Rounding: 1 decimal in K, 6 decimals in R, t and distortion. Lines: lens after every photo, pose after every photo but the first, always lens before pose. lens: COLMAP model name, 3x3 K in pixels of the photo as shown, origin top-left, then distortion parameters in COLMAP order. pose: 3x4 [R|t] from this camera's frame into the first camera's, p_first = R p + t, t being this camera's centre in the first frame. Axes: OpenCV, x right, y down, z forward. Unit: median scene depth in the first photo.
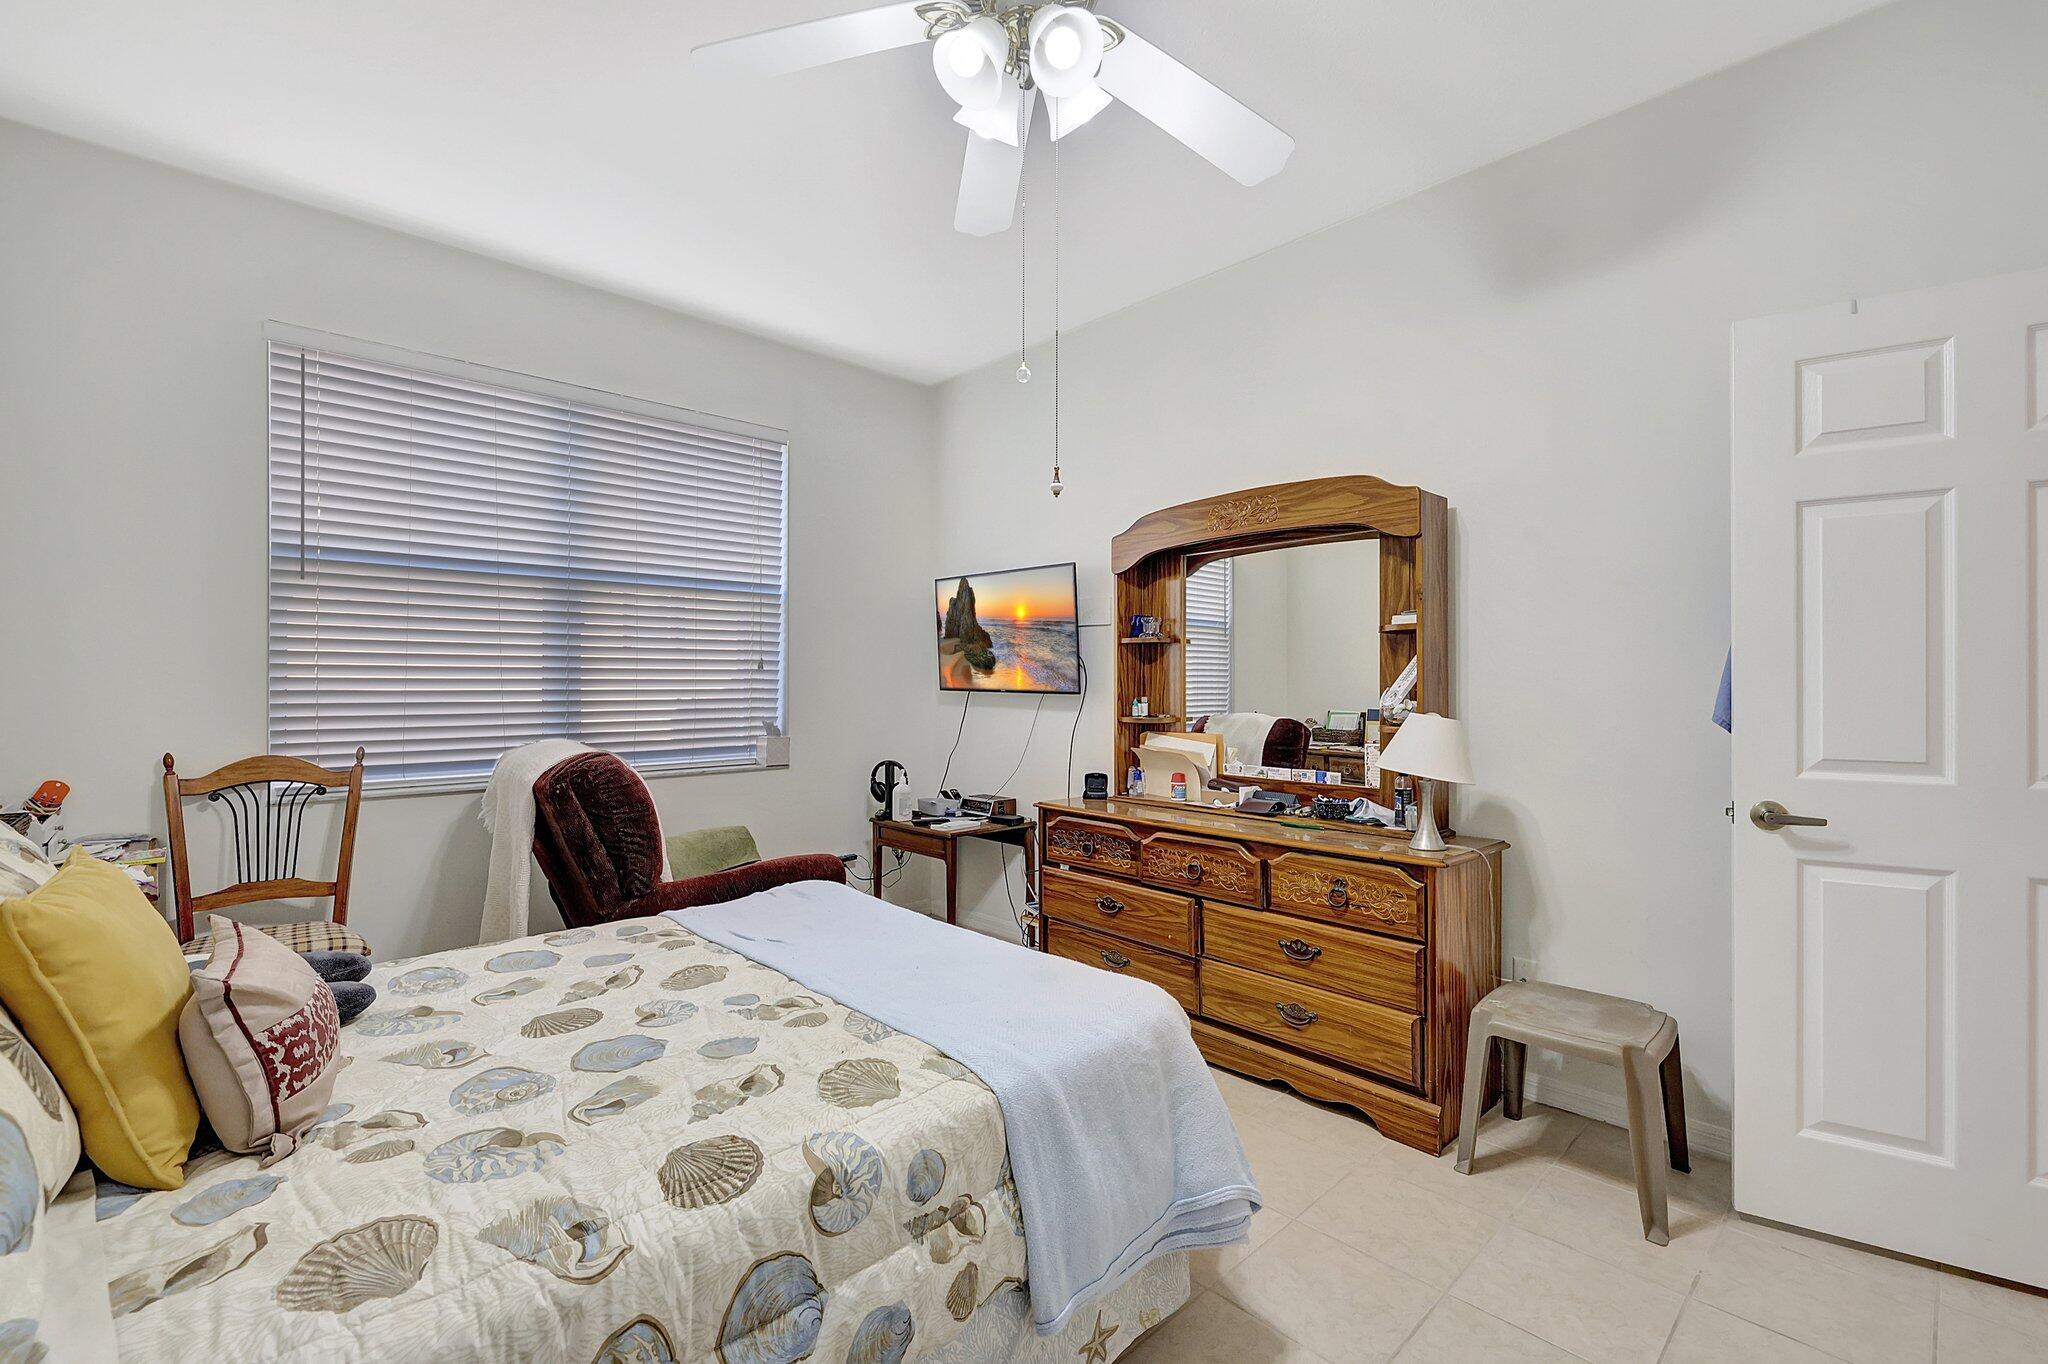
lens RADIAL K [[863.0, 0, 1049.9], [0, 863.0, 674.1], [0, 0, 1]] dist [-0.018426, -0.000128]
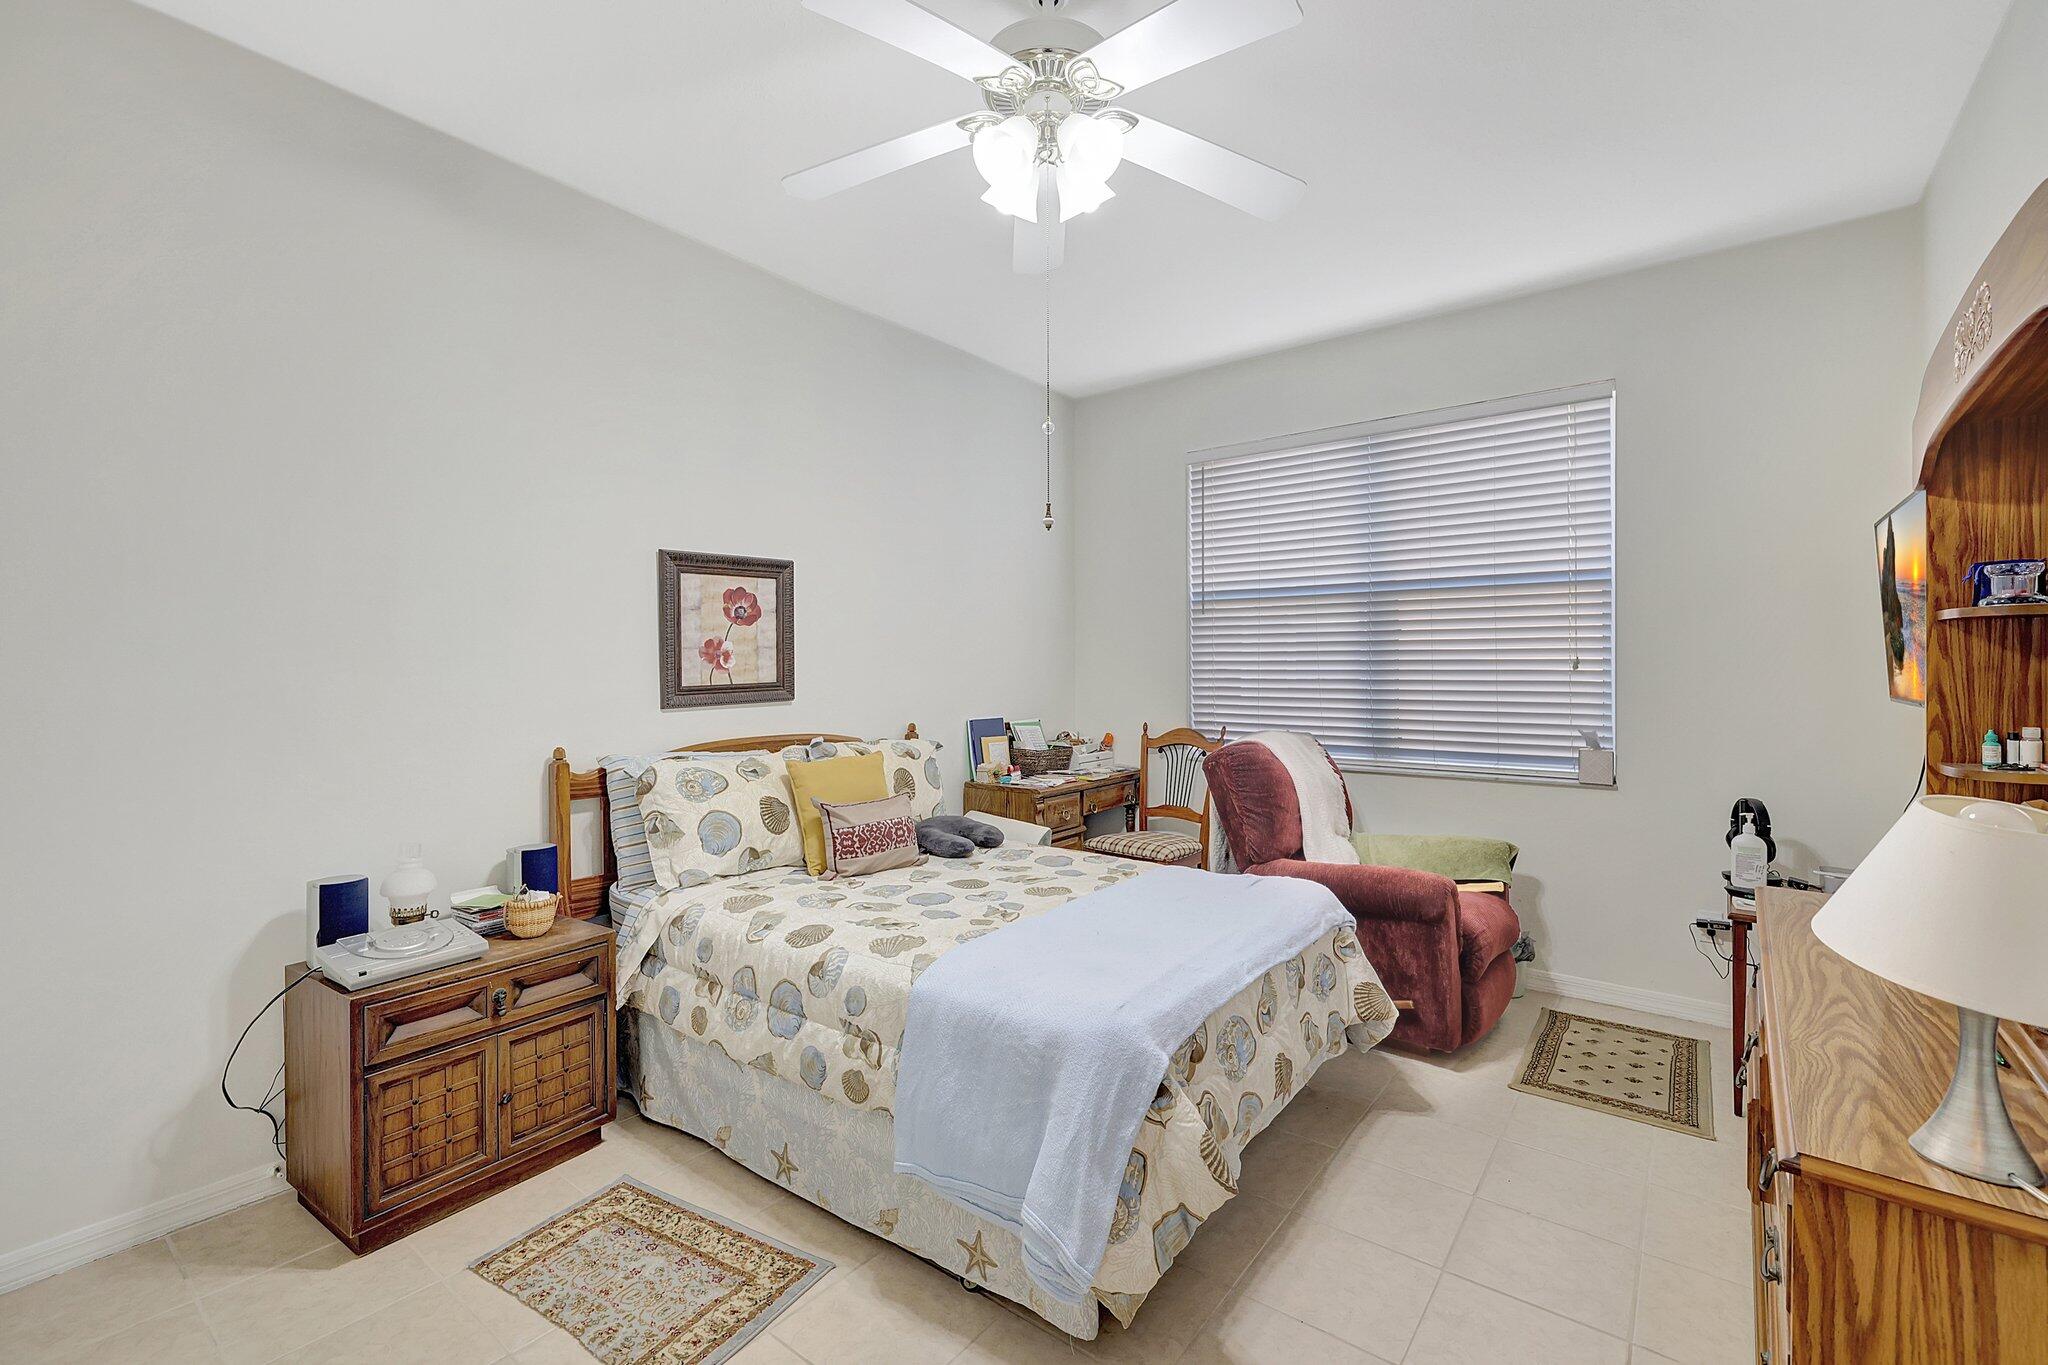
lens RADIAL K [[867.6, 0, 1007.0], [0, 867.6, 667.7], [0, 0, 1]] dist [0.000521, 0.000010]
pose [[0.123679, -0.006225, -0.992303, 1.172622], [0.010067, 0.999937, -0.005019, -0.022844], [0.992271, -0.009369, 0.123734, 0.843366]]
